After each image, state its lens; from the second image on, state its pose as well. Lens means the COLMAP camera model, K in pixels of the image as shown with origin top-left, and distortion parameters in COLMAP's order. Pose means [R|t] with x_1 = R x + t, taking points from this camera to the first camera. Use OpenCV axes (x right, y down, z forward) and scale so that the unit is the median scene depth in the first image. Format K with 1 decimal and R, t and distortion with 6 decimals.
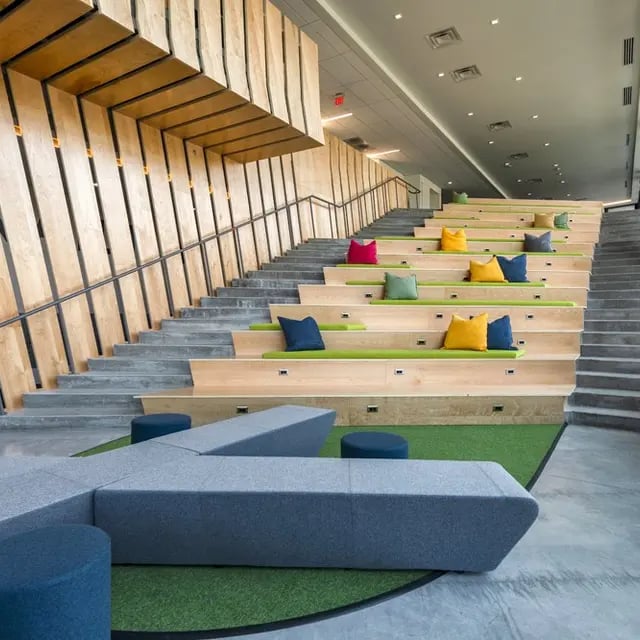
lens RADIAL K [[472.0, 0, 319.5], [0, 472.0, 280.8], [0, 0, 1]] dist [0.001472, -0.001591]
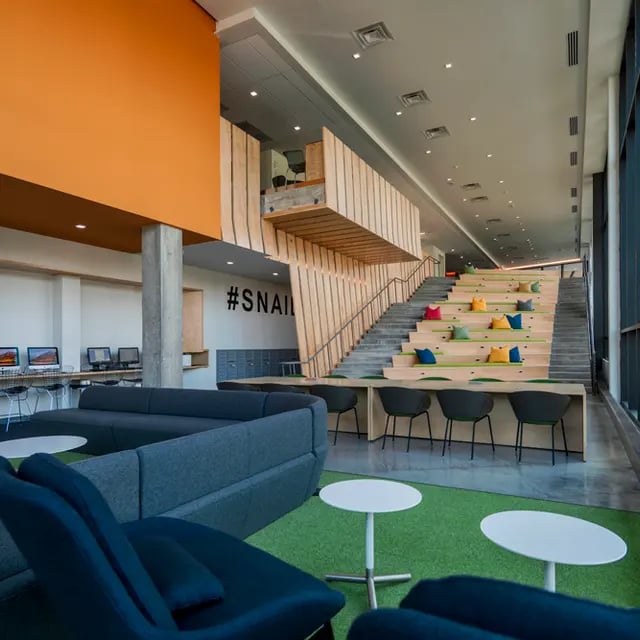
lens RADIAL K [[465.7, 0, 320.0], [0, 465.7, 320.0], [0, 0, 1]] dist [-0.007797, -0.002956]
pose [[0.997981, -0.010636, 0.062617, -0.473201], [0.009892, 0.999877, 0.012178, -0.061789], [-0.062739, -0.011534, 0.997963, -0.791967]]
